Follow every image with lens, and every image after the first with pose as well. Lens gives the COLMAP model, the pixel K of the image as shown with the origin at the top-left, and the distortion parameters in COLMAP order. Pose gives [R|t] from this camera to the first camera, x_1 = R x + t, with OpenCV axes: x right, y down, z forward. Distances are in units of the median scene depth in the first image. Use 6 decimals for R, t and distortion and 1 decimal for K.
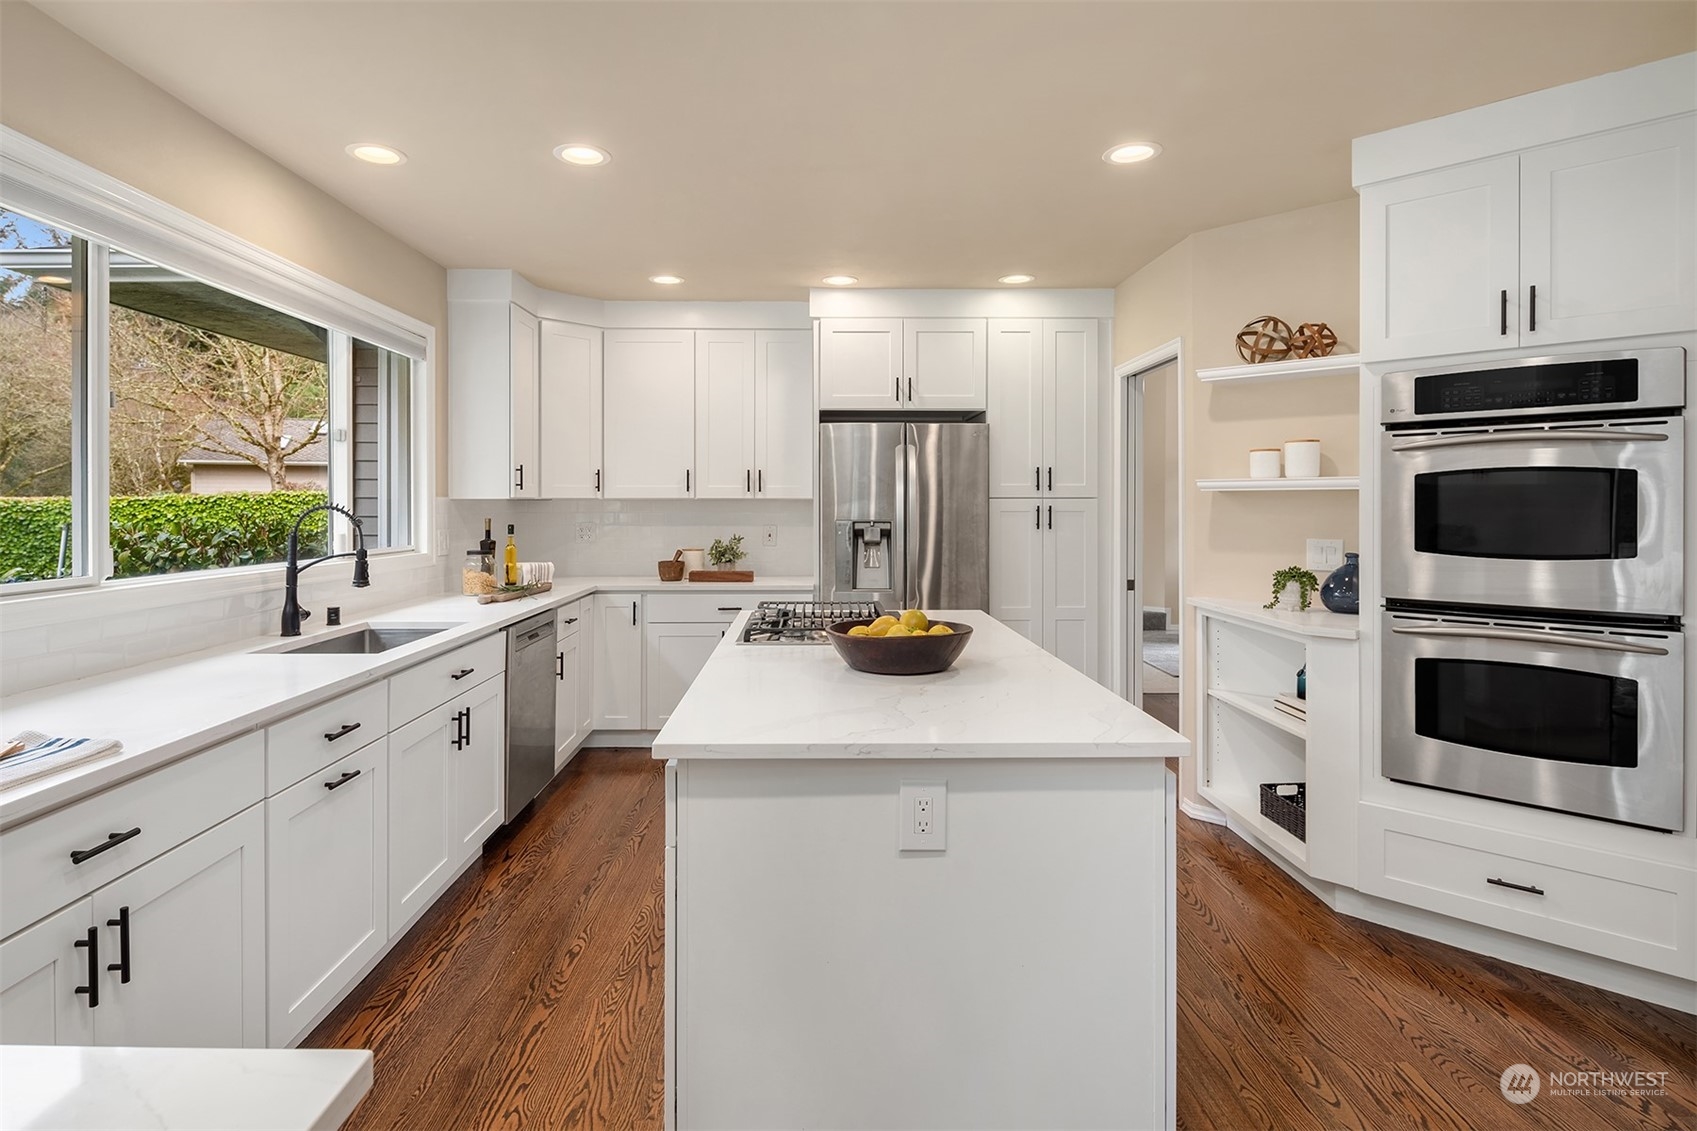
lens RADIAL K [[873.5, 0, 821.6], [0, 873.5, 515.1], [0, 0, 1]] dist [0.004394, -0.003475]
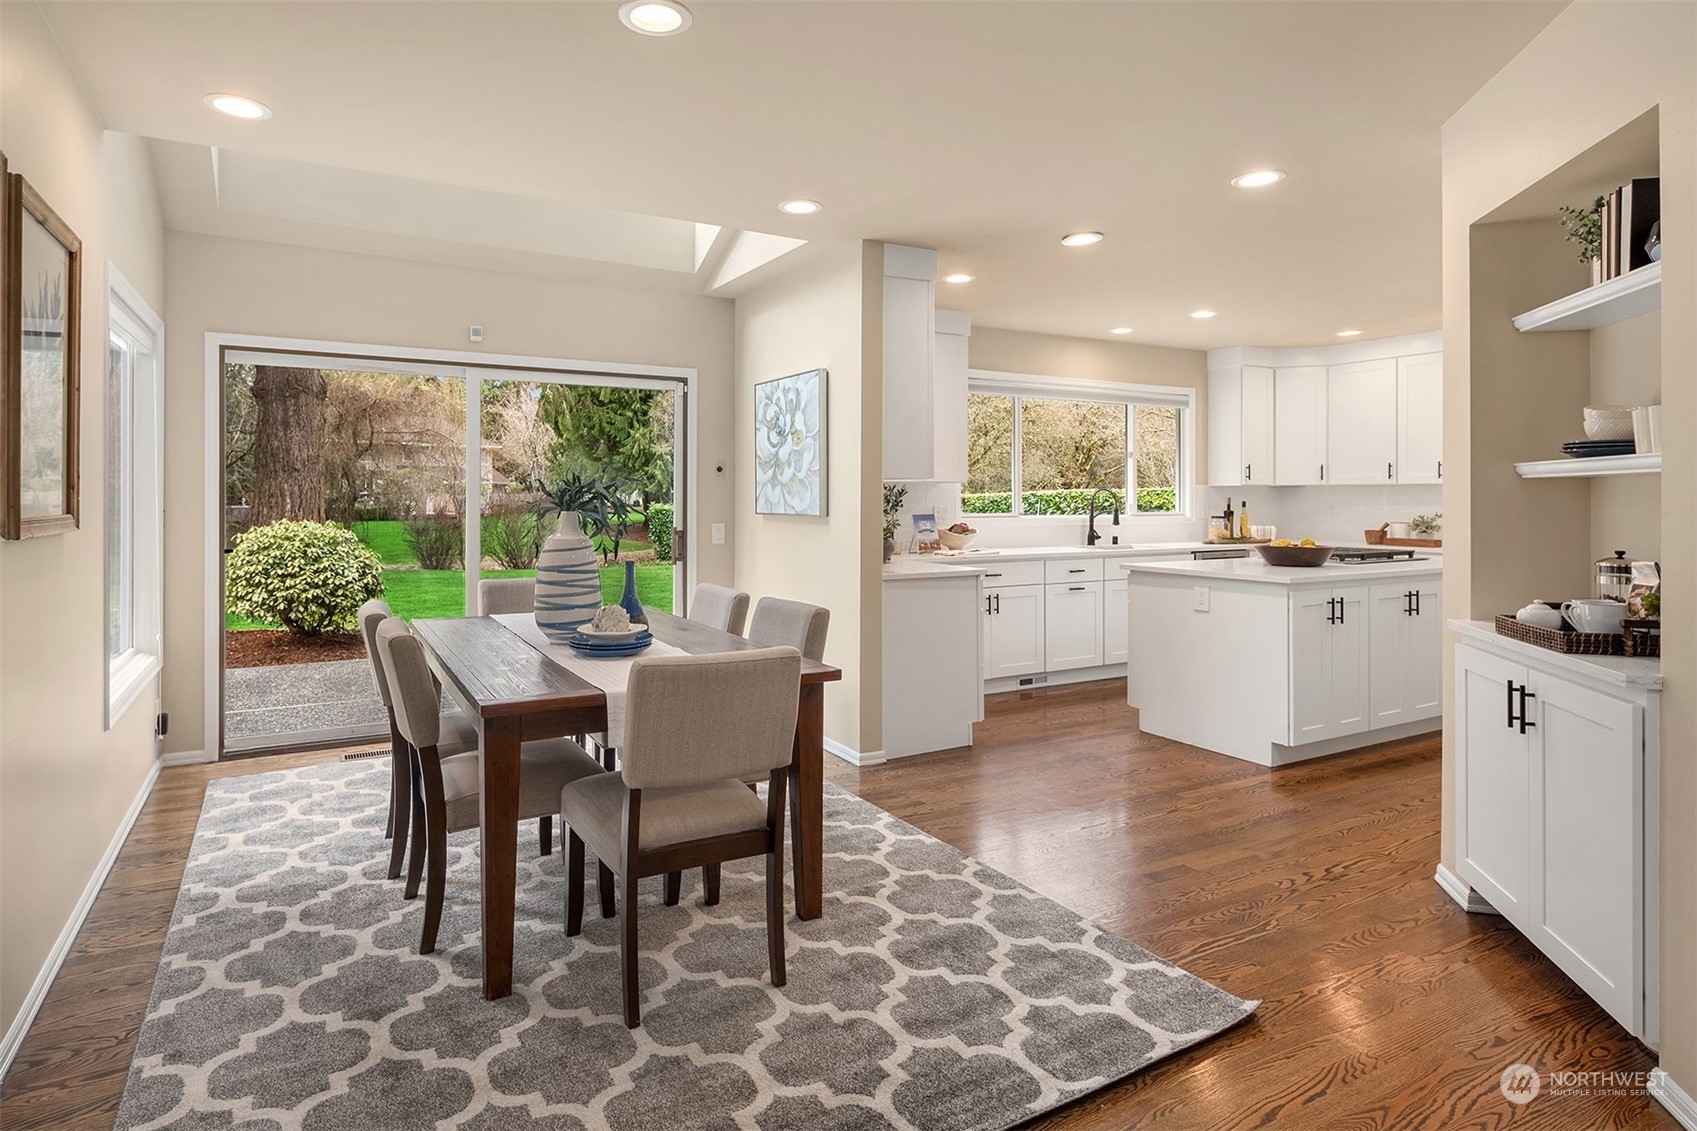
lens RADIAL K [[922.8, 0, 794.4], [0, 922.8, 481.9], [0, 0, 1]] dist [0.000837, -0.002318]
pose [[0.474132, -0.013881, -0.880344, 0.806910], [-0.011145, 0.999701, -0.021766, 0.022957], [0.880383, 0.020131, 0.473836, -0.584633]]
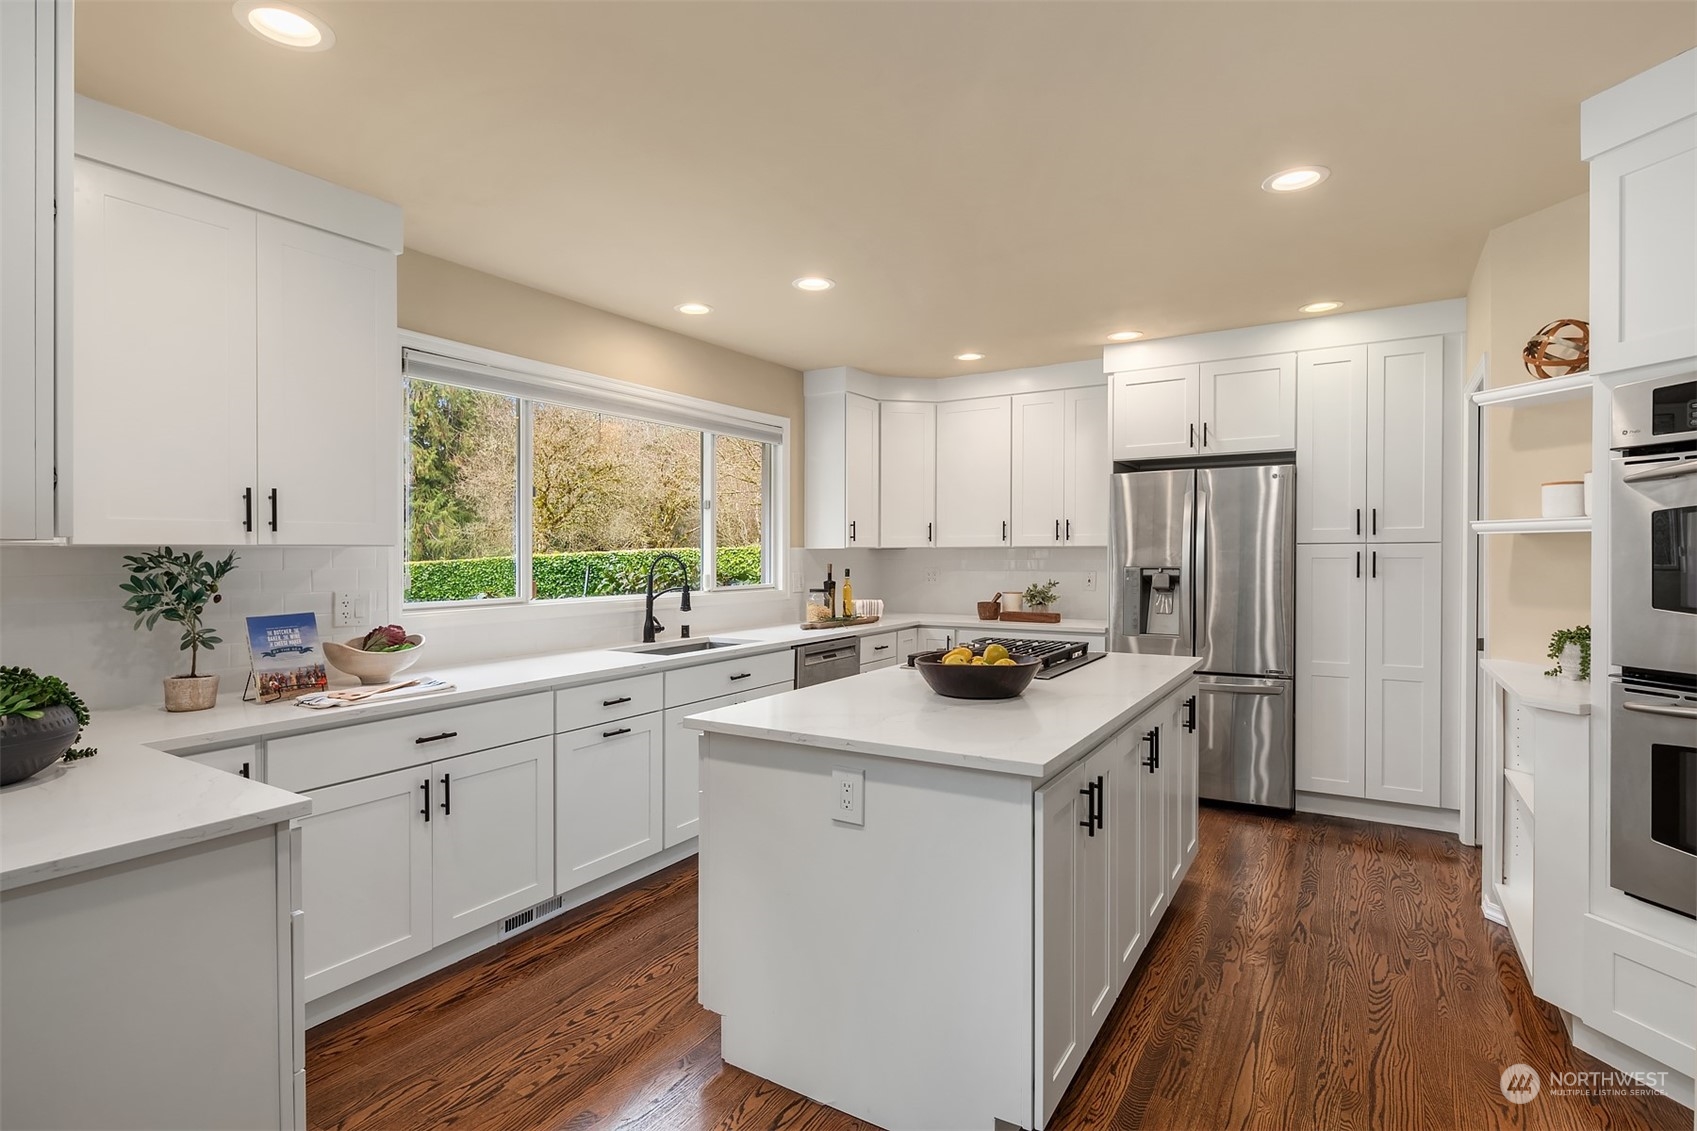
lens RADIAL K [[833.0, 0, 853.7], [0, 833.0, 564.8], [0, 0, 1]] dist [0.002951, -0.004156]
pose [[0.848916, 0.003556, -0.528517, 0.302578], [-0.001685, 0.999990, 0.004022, 0.000216], [0.528526, -0.002524, 0.848913, -0.012385]]
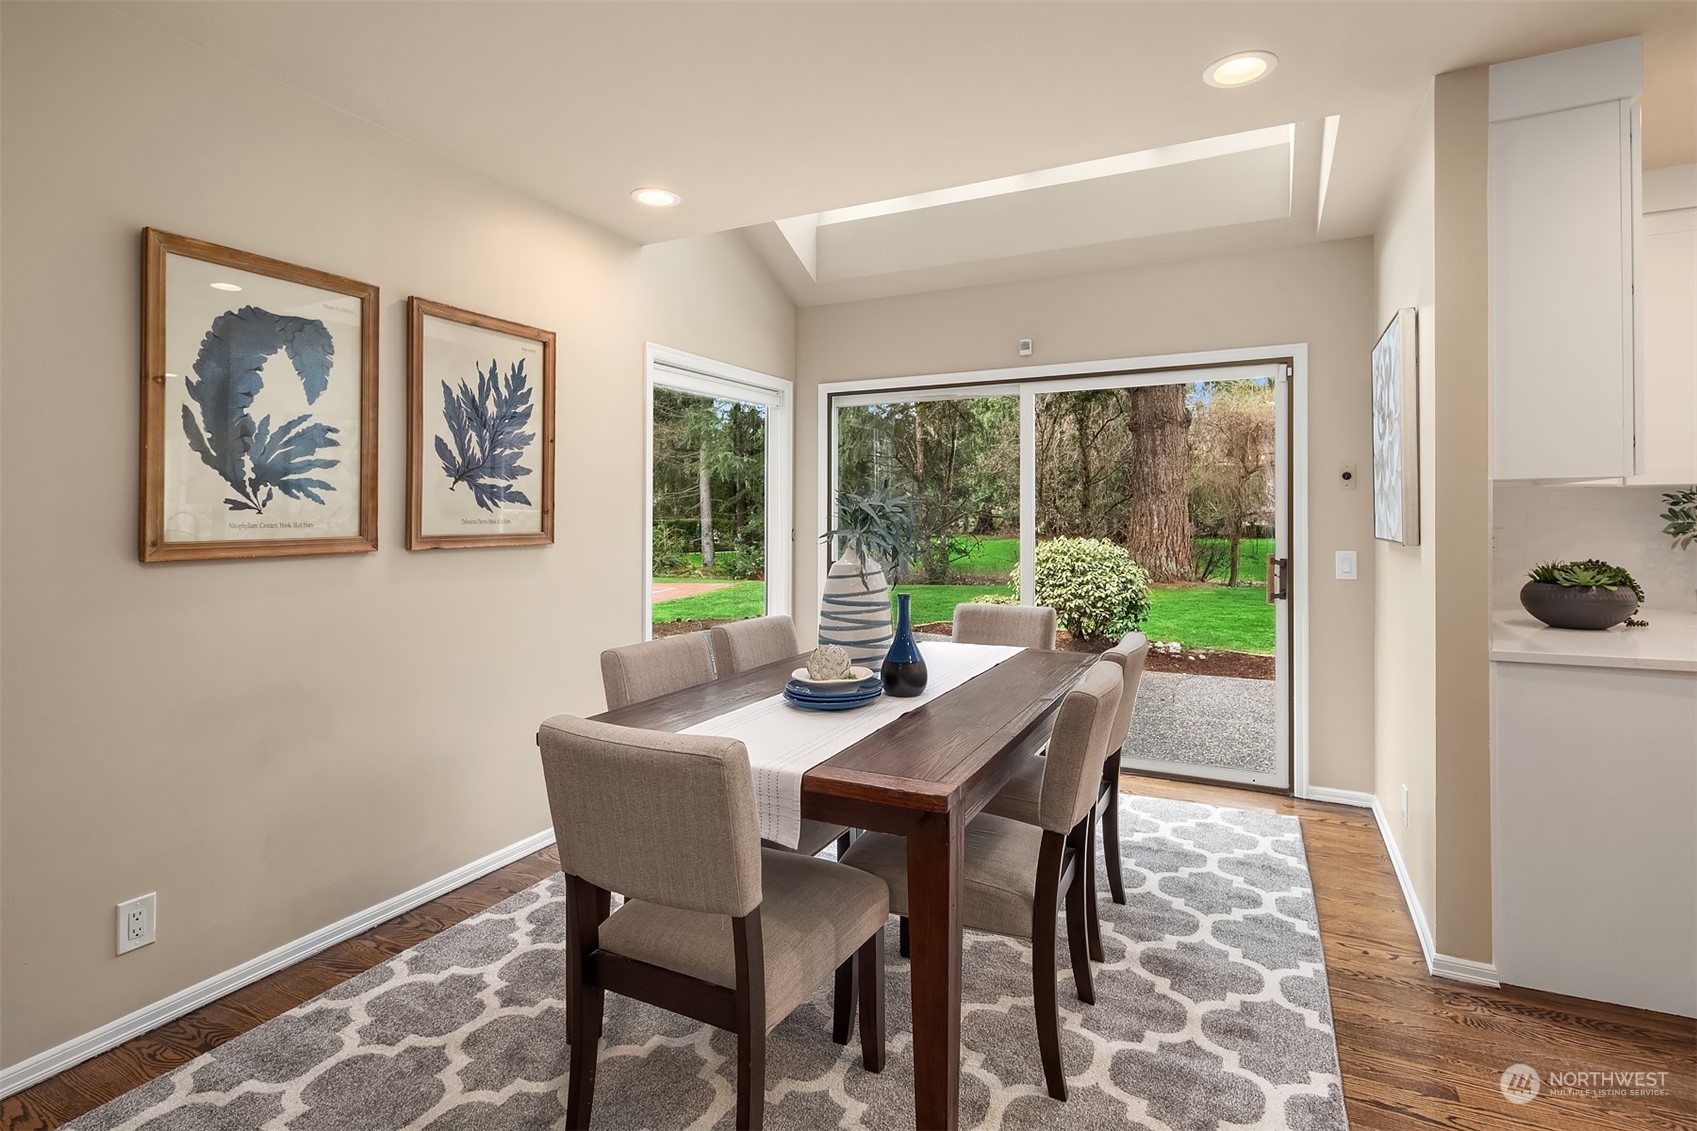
lens RADIAL K [[833.0, 0, 836.3], [0, 833.0, 505.9], [0, 0, 1]] dist [0.002951, -0.004156]
pose [[-0.451496, -0.010019, -0.892217, 0.590612], [-0.004176, 0.999950, -0.009116, 0.017897], [0.892263, -0.000390, -0.451515, -0.120510]]
